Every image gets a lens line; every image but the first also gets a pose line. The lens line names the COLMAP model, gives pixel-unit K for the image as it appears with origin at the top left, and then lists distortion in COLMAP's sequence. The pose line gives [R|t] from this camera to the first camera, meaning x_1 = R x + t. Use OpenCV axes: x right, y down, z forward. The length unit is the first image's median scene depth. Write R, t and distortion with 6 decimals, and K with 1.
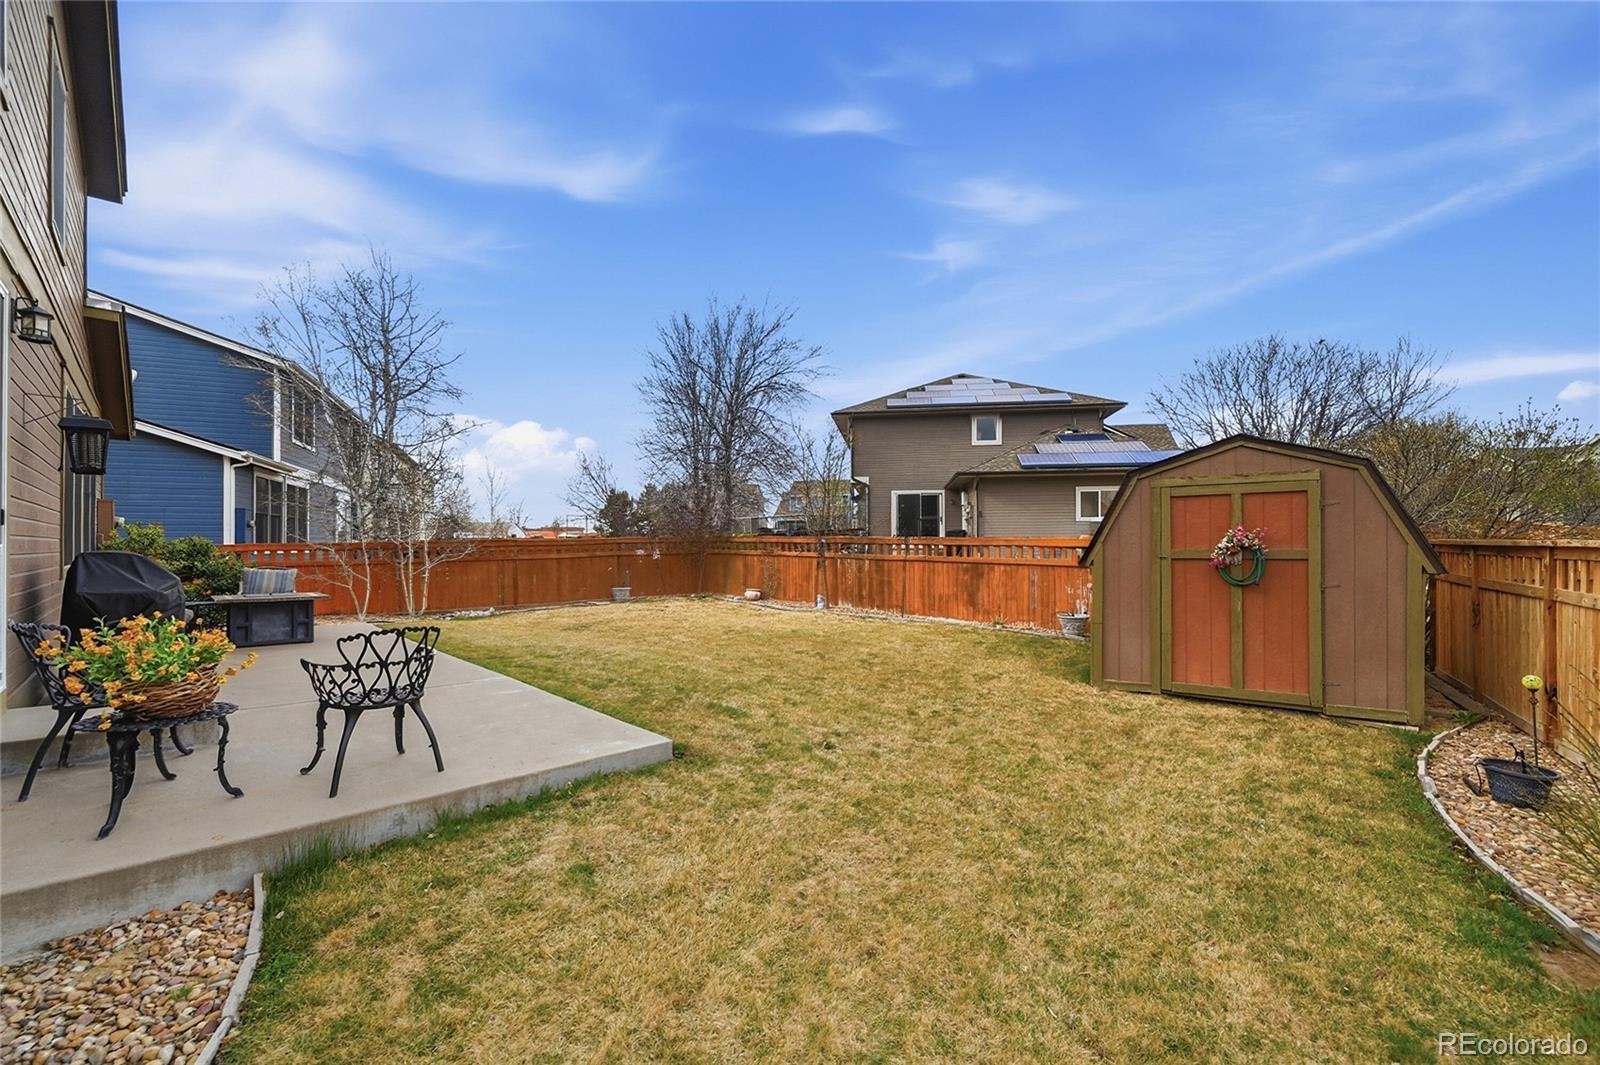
lens RADIAL K [[652.6, 0, 800.0], [0, 652.6, 532.5], [0, 0, 1]] dist [0.000081, -0.000102]
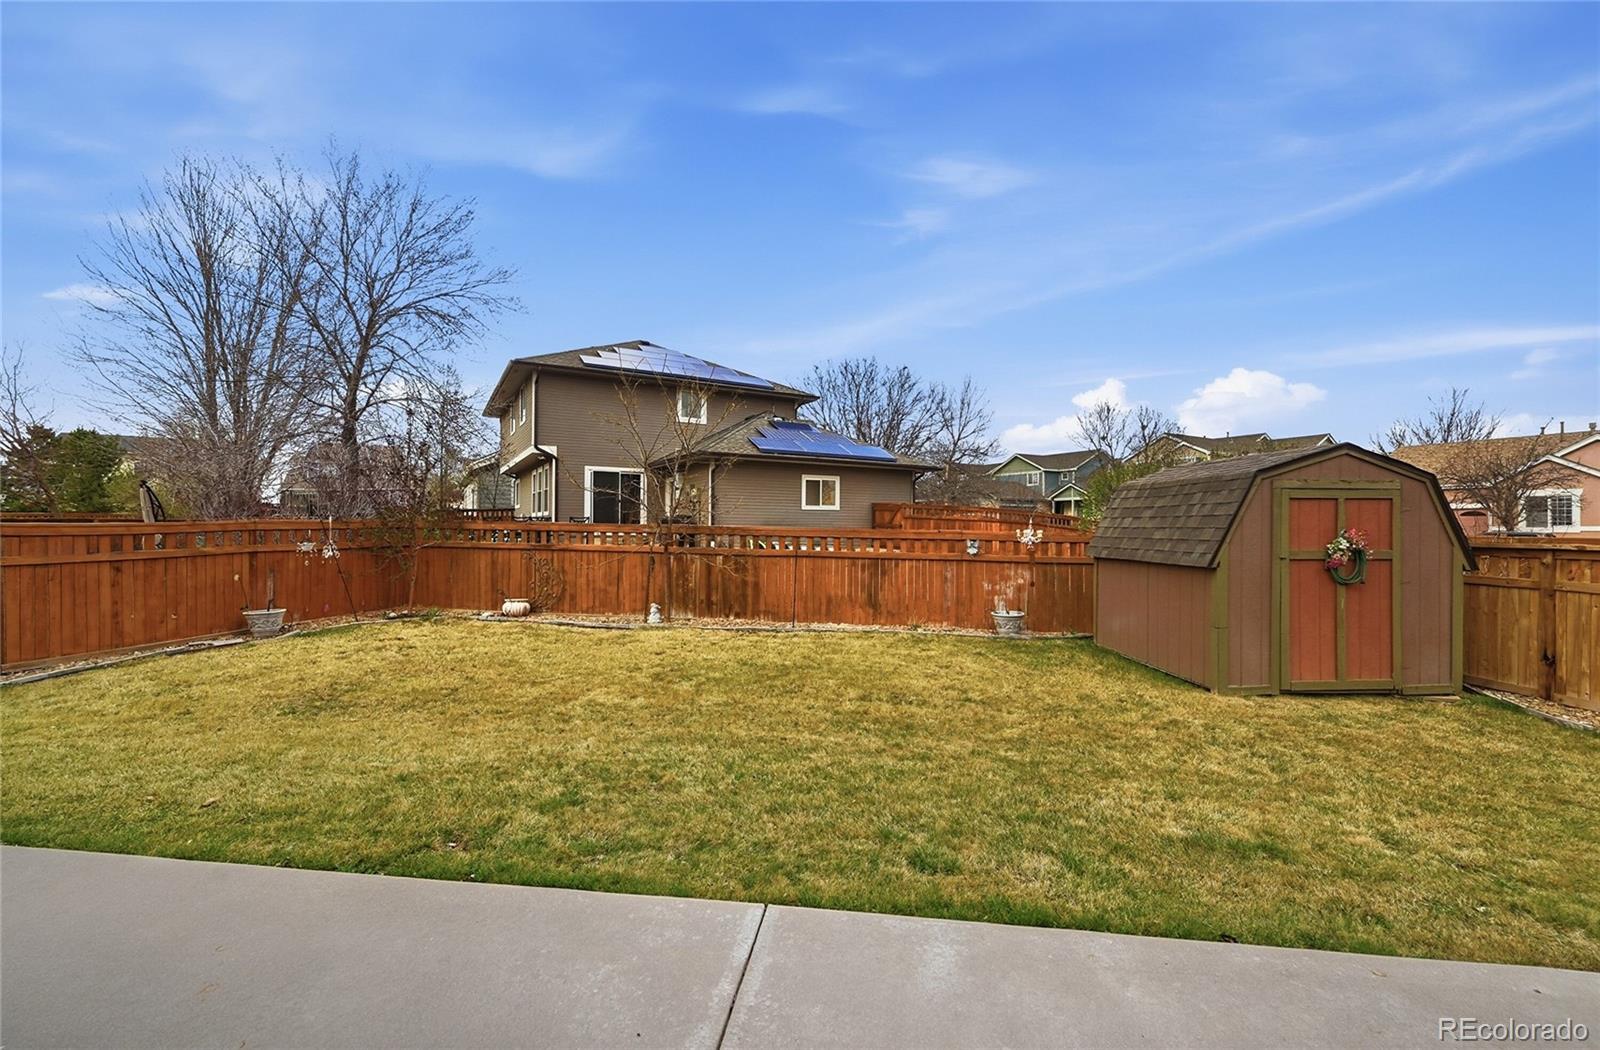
lens RADIAL K [[670.3, 0, 800.0], [0, 670.3, 525.0], [0, 0, 1]] dist [-0.000034, 0.000009]
pose [[0.787785, 0.011058, 0.615852, -0.275759], [-0.020136, 0.999767, 0.007807, -0.002600], [-0.615622, -0.018551, 0.787823, 0.268001]]
